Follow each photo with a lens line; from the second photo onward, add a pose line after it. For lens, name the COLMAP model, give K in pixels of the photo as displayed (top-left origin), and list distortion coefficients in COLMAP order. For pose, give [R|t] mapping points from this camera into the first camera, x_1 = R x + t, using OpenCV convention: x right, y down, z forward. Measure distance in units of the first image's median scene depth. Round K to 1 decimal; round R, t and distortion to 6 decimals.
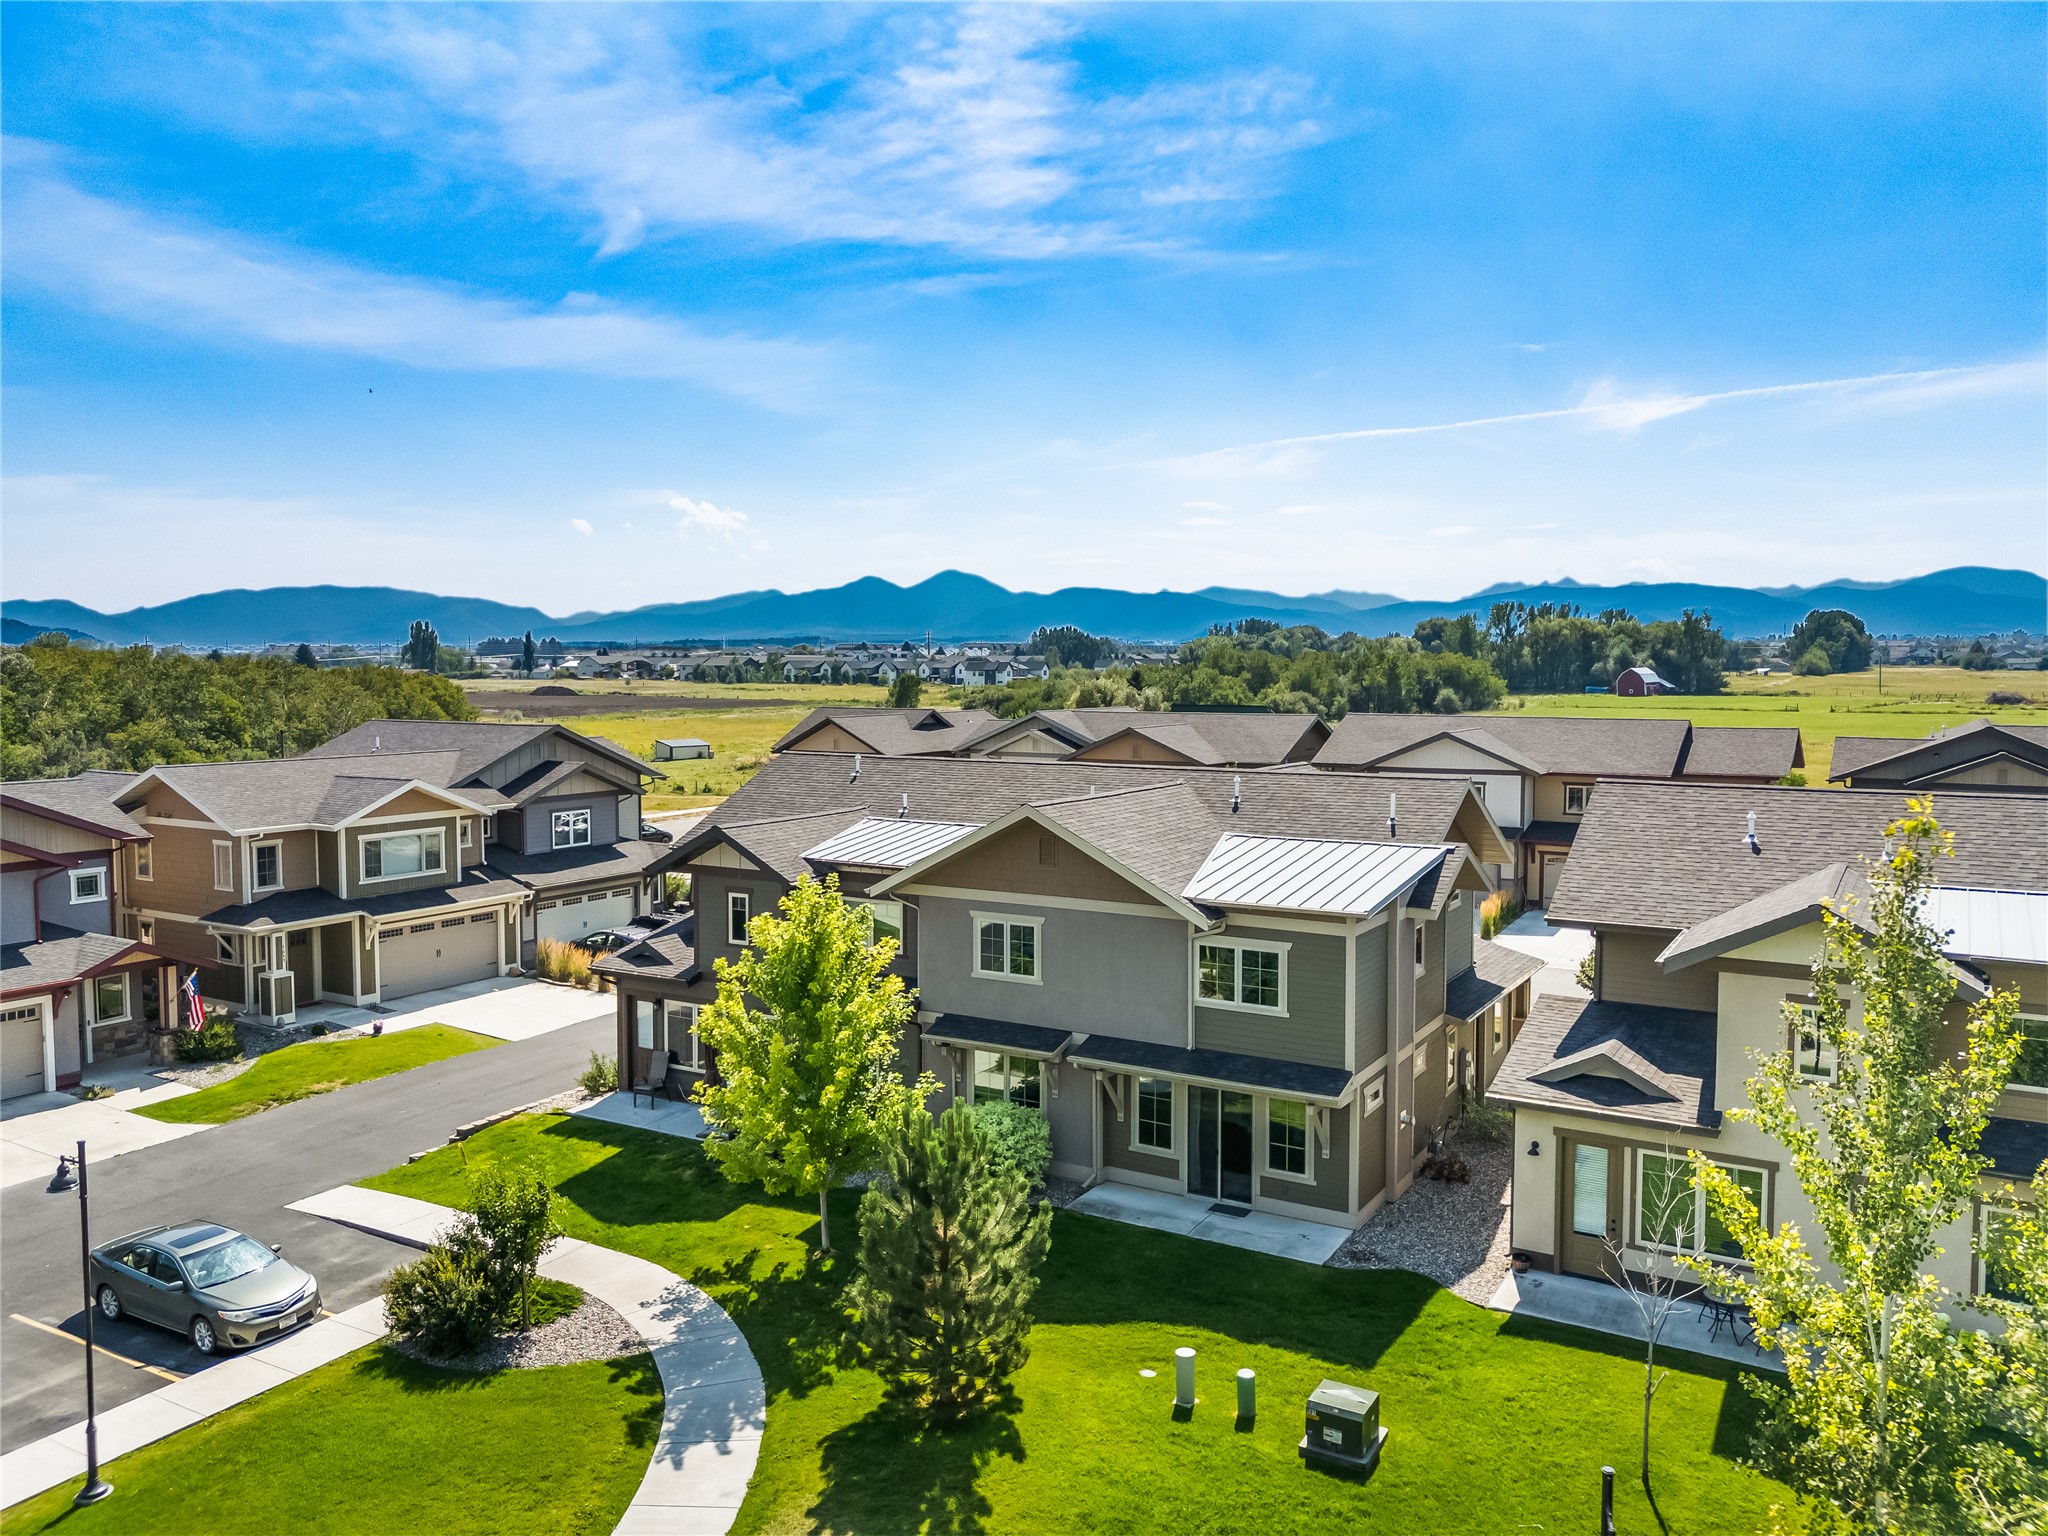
lens RADIAL K [[1489.7, 0, 1027.1], [0, 1489.7, 766.7], [0, 0, 1]] dist [0.050471, -0.033378]
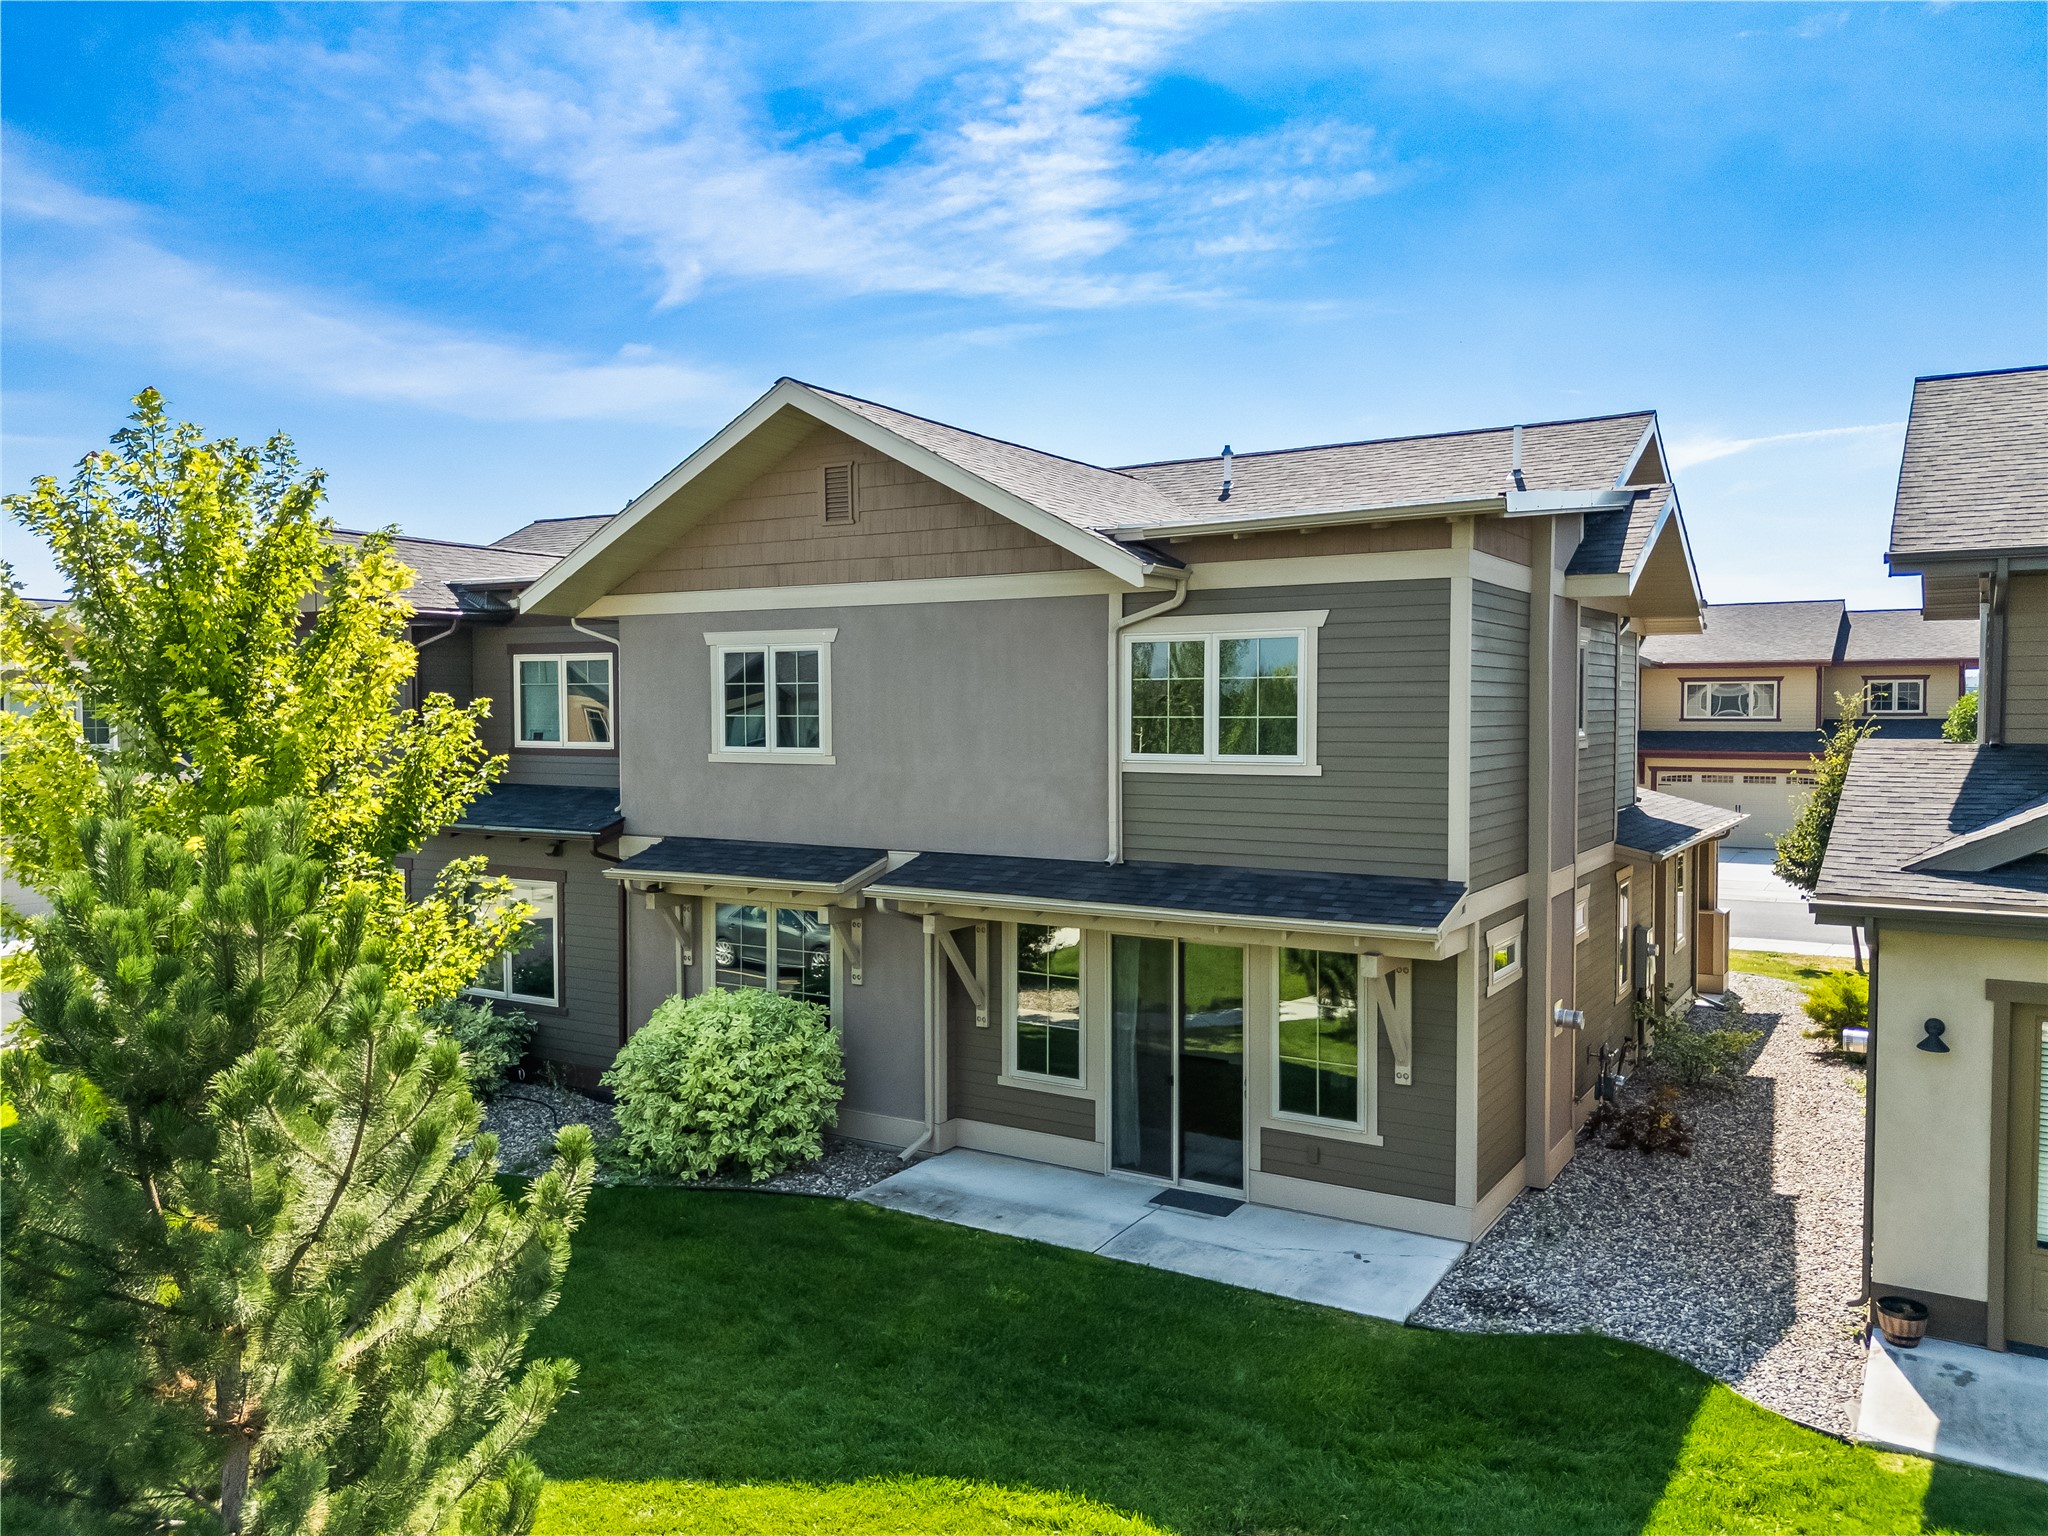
lens RADIAL K [[1489.7, 0, 1025.4], [0, 1489.7, 769.9], [0, 0, 1]] dist [0.050471, -0.033378]
pose [[0.999823, -0.001275, -0.018750, 0.091850], [0.000761, 0.999624, -0.027392, 0.175302], [0.018778, 0.027373, 0.999449, 0.531723]]
